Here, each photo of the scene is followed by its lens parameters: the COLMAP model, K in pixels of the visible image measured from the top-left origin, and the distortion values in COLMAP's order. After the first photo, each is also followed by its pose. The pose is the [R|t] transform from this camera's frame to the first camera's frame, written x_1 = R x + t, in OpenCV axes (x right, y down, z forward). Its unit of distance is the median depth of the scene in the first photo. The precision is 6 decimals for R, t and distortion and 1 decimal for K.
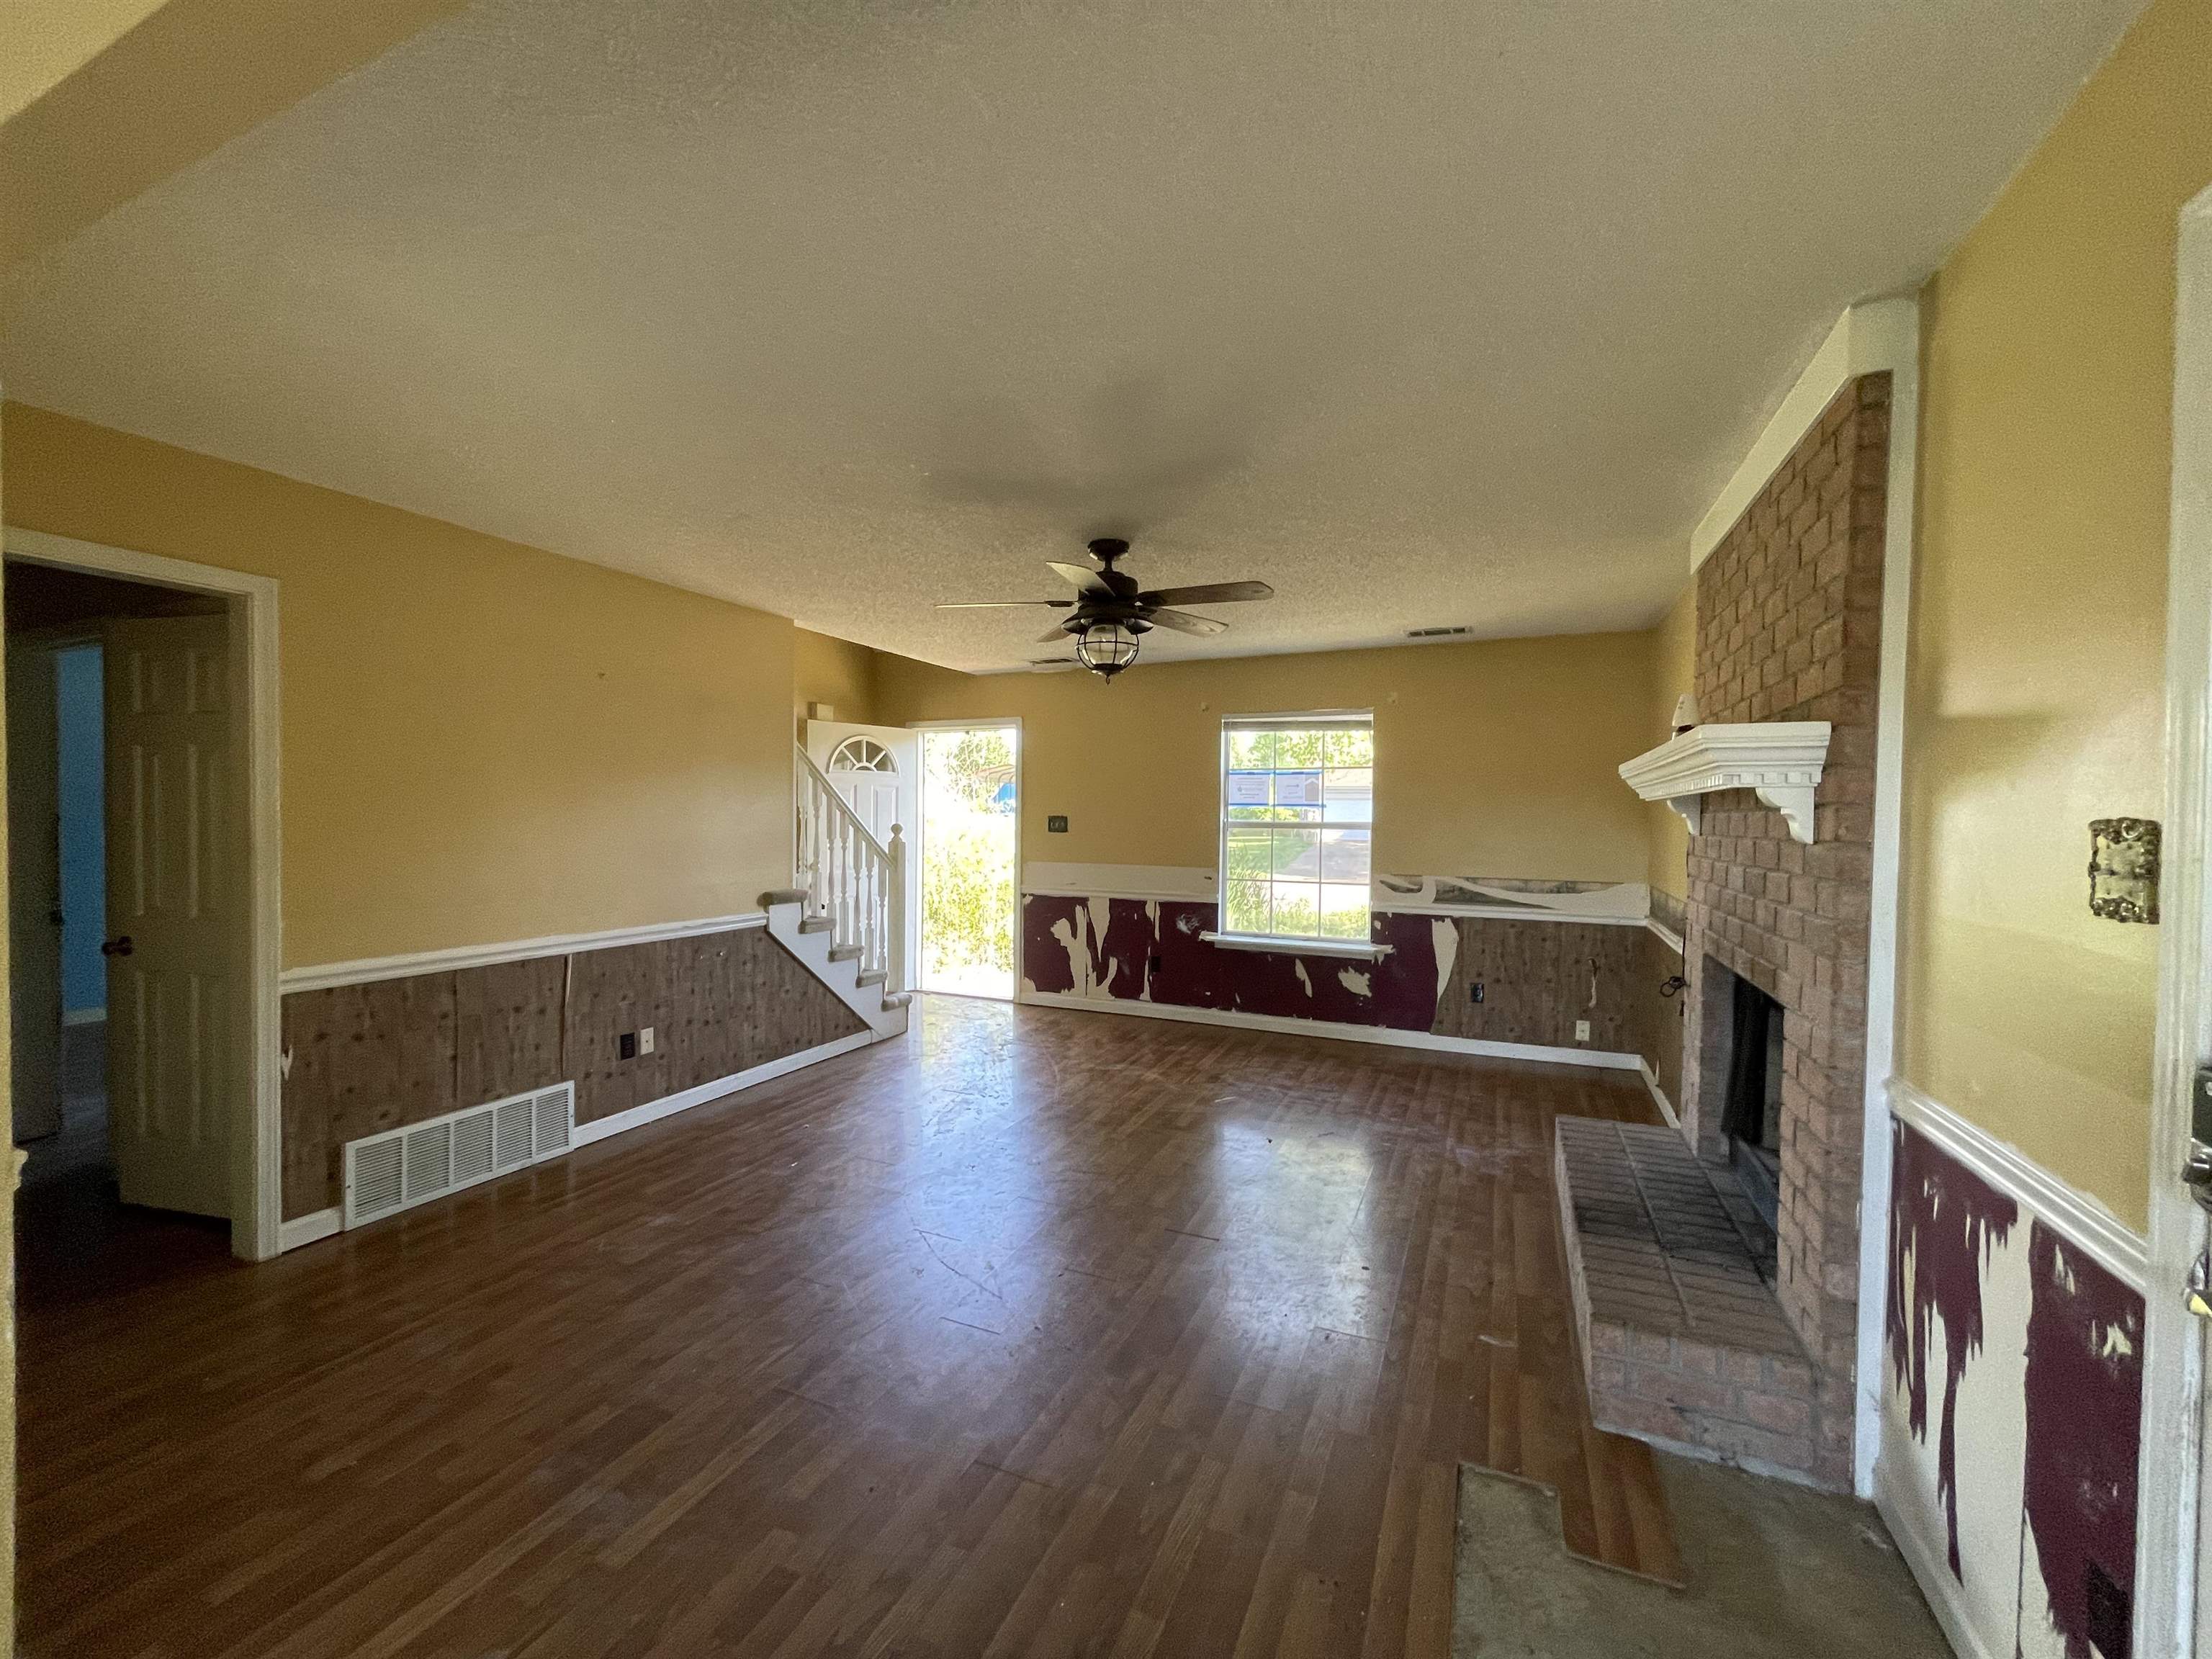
lens RADIAL K [[890.1, 0, 1103.5], [0, 890.1, 831.1], [0, 0, 1]] dist [0.002108, 0.000296]
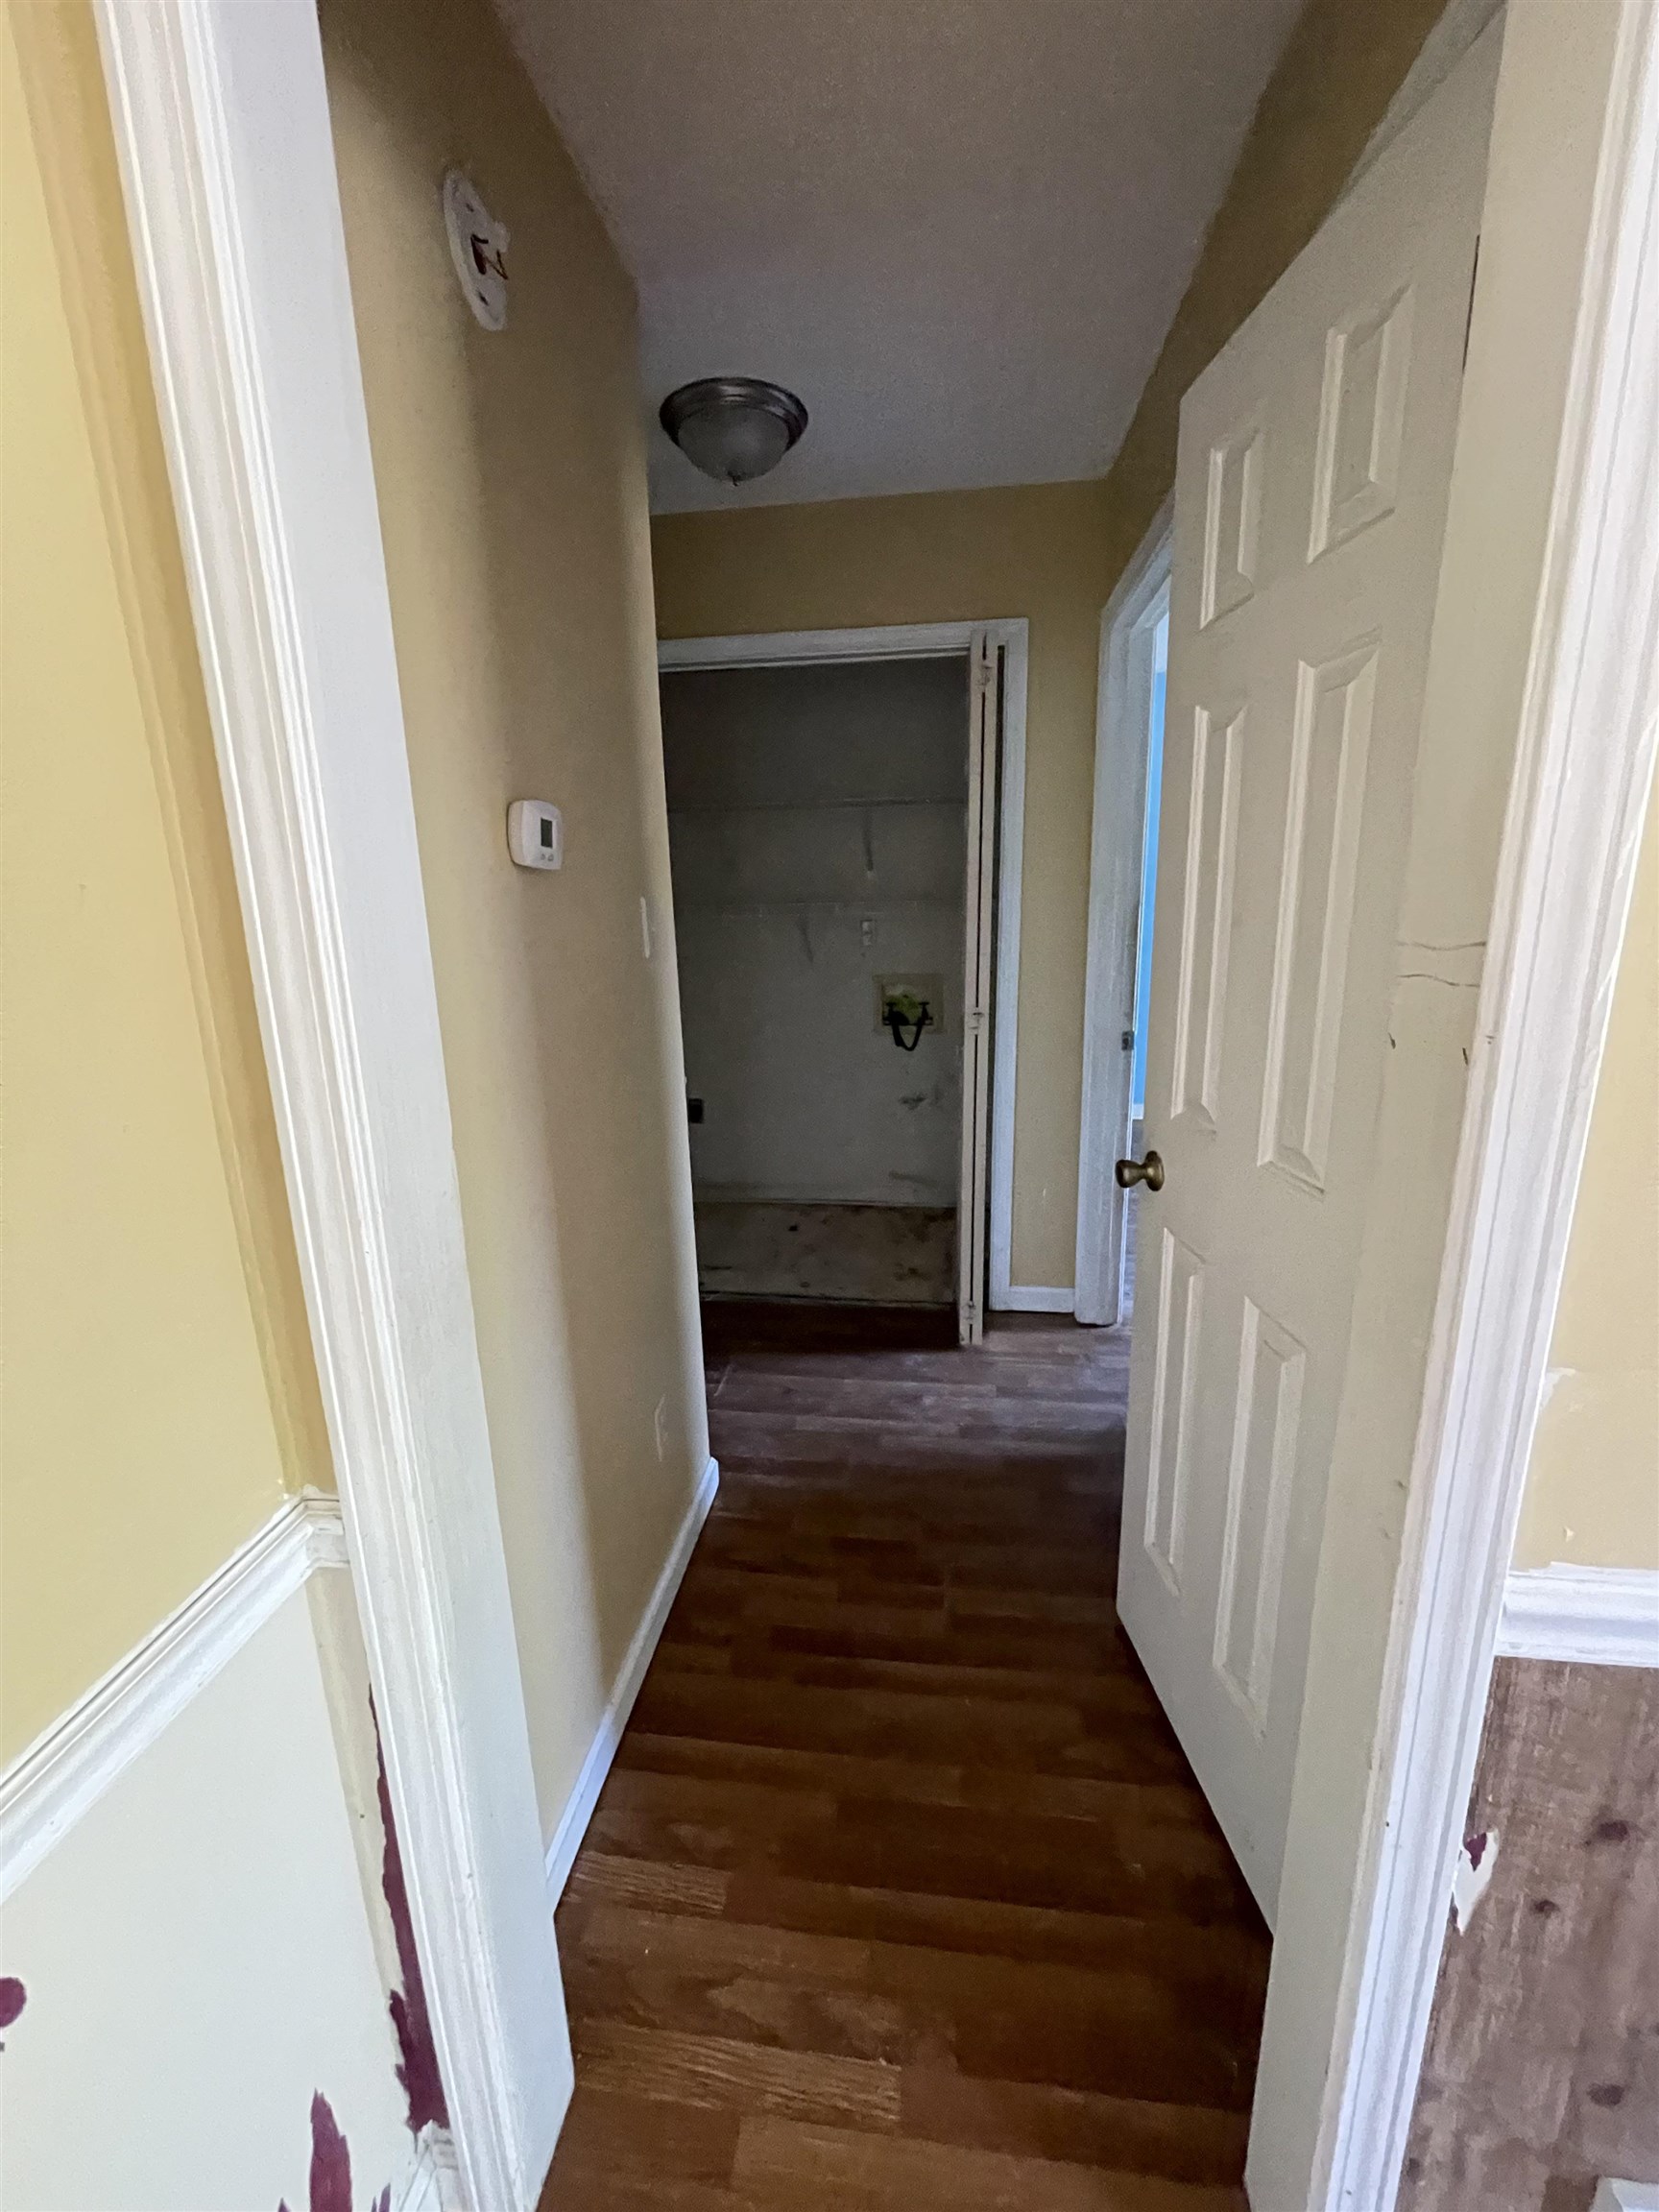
lens RADIAL K [[890.1, 0, 829.2], [0, 890.1, 1099.1], [0, 0, 1]] dist [0.002108, 0.000296]
pose [[0.293952, 0.206193, -0.933315, -0.773257], [0.007270, 0.975944, 0.217900, -0.013613], [0.955793, -0.070838, 0.285381, 0.763600]]
